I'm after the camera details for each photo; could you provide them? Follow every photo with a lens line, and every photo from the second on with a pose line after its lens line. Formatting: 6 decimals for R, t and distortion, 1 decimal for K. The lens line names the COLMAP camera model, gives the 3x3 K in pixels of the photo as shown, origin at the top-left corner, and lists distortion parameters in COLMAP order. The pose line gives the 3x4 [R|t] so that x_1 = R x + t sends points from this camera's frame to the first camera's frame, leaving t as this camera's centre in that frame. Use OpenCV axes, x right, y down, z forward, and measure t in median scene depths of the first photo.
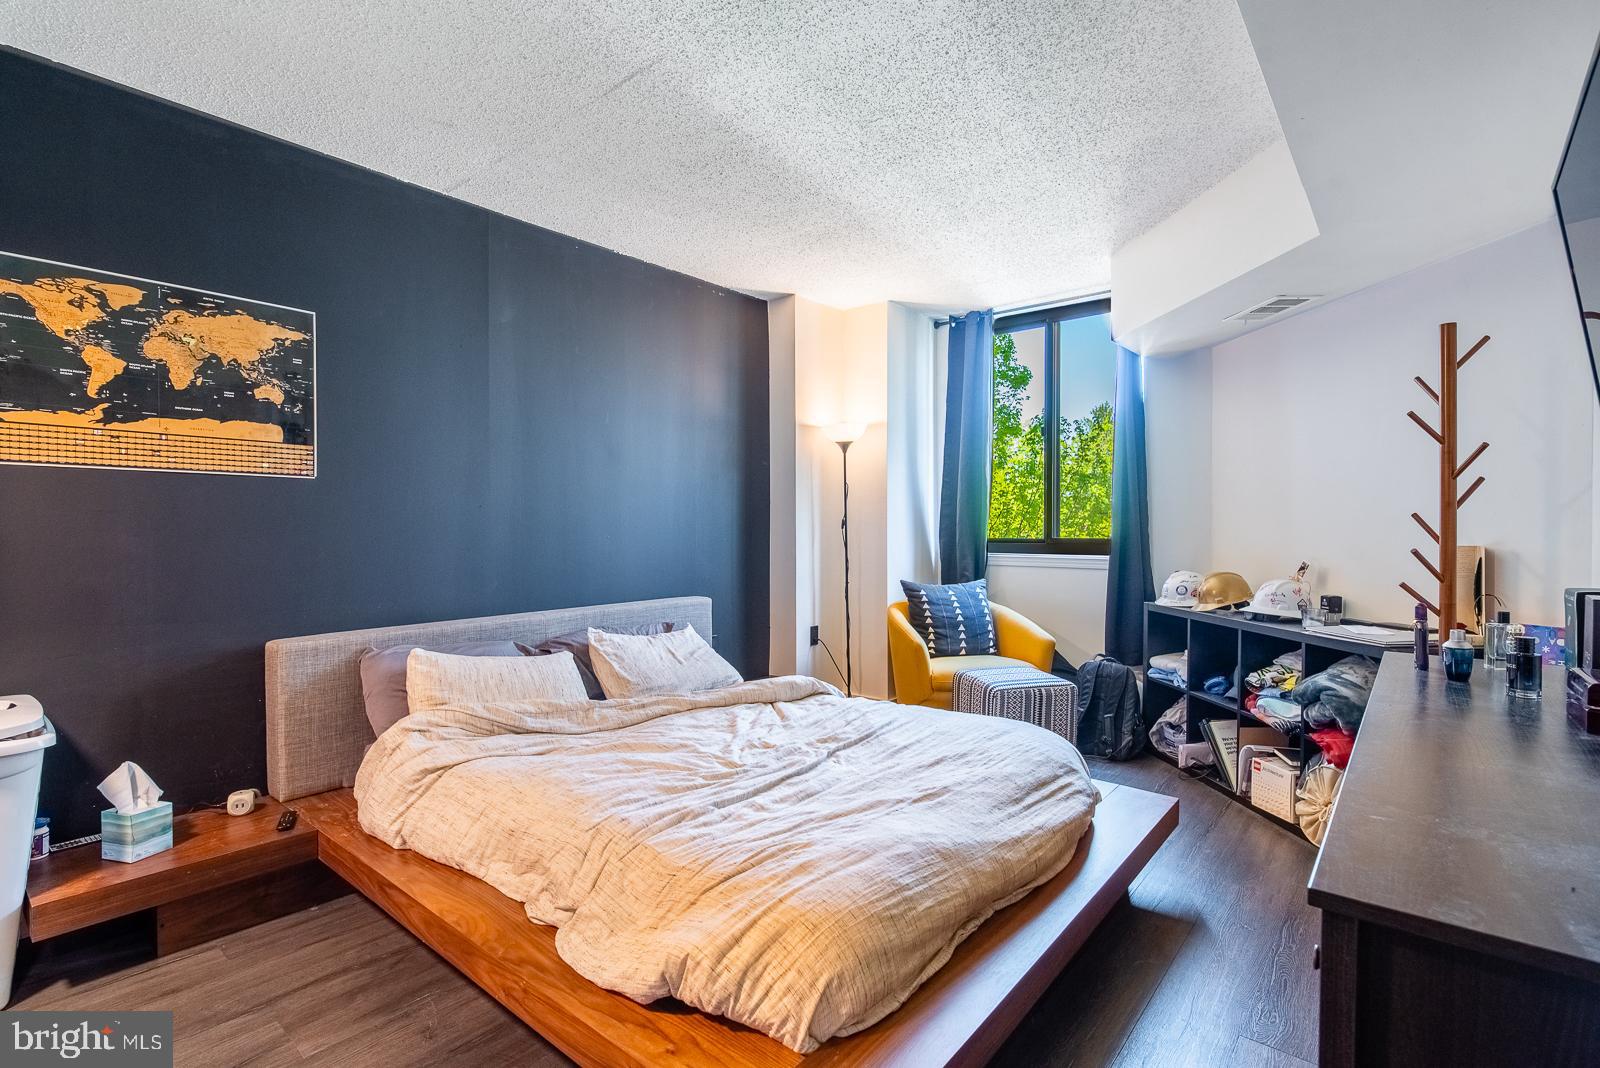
lens RADIAL K [[726.7, 0, 808.3], [0, 726.7, 535.5], [0, 0, 1]] dist [-0.001137, -0.000349]
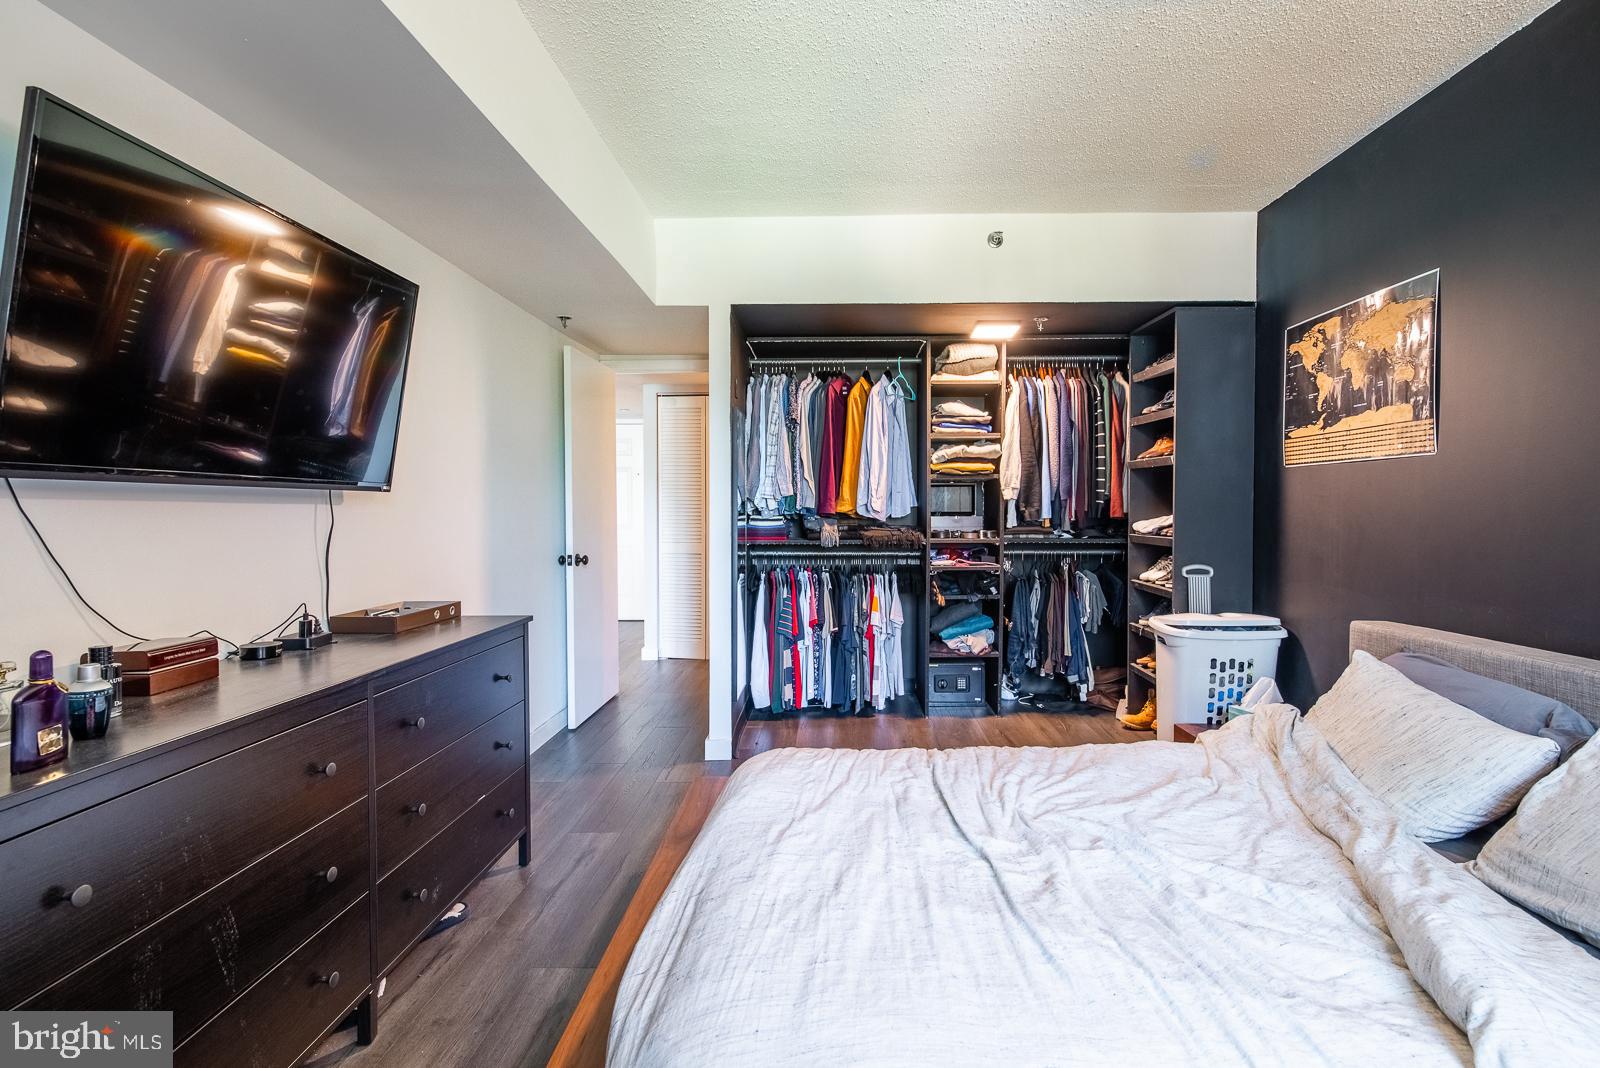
lens RADIAL K [[741.2, 0, 803.6], [0, 741.2, 524.7], [0, 0, 1]] dist [-0.001173, -0.000241]
pose [[-0.792618, 0.017799, -0.609459, 0.591408], [-0.002090, 0.999489, 0.031908, -0.022567], [0.609715, 0.026564, -0.792175, 1.482959]]
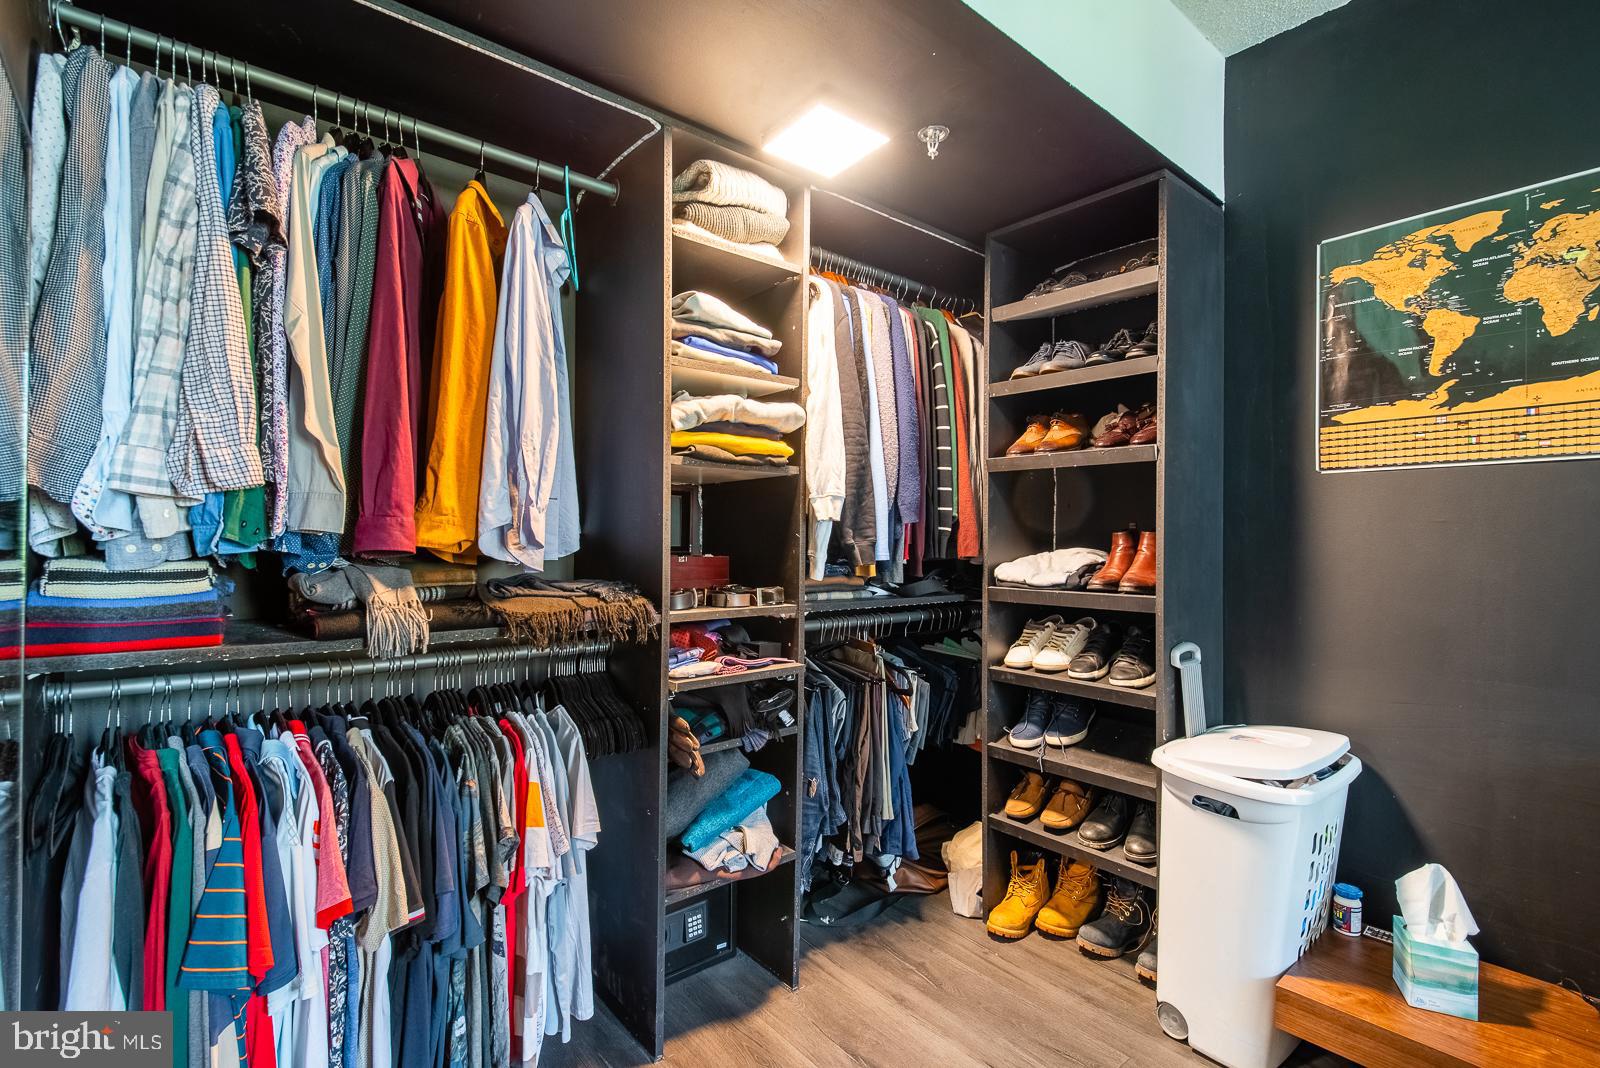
lens RADIAL K [[748.0, 0, 790.3], [0, 748.0, 538.7], [0, 0, 1]] dist [-0.001257, -0.000814]
pose [[-0.195191, -0.003786, -0.980758, -0.069091], [-0.014643, 0.999892, -0.000946, -0.005571], [0.980656, 0.014177, -0.195226, 0.474742]]
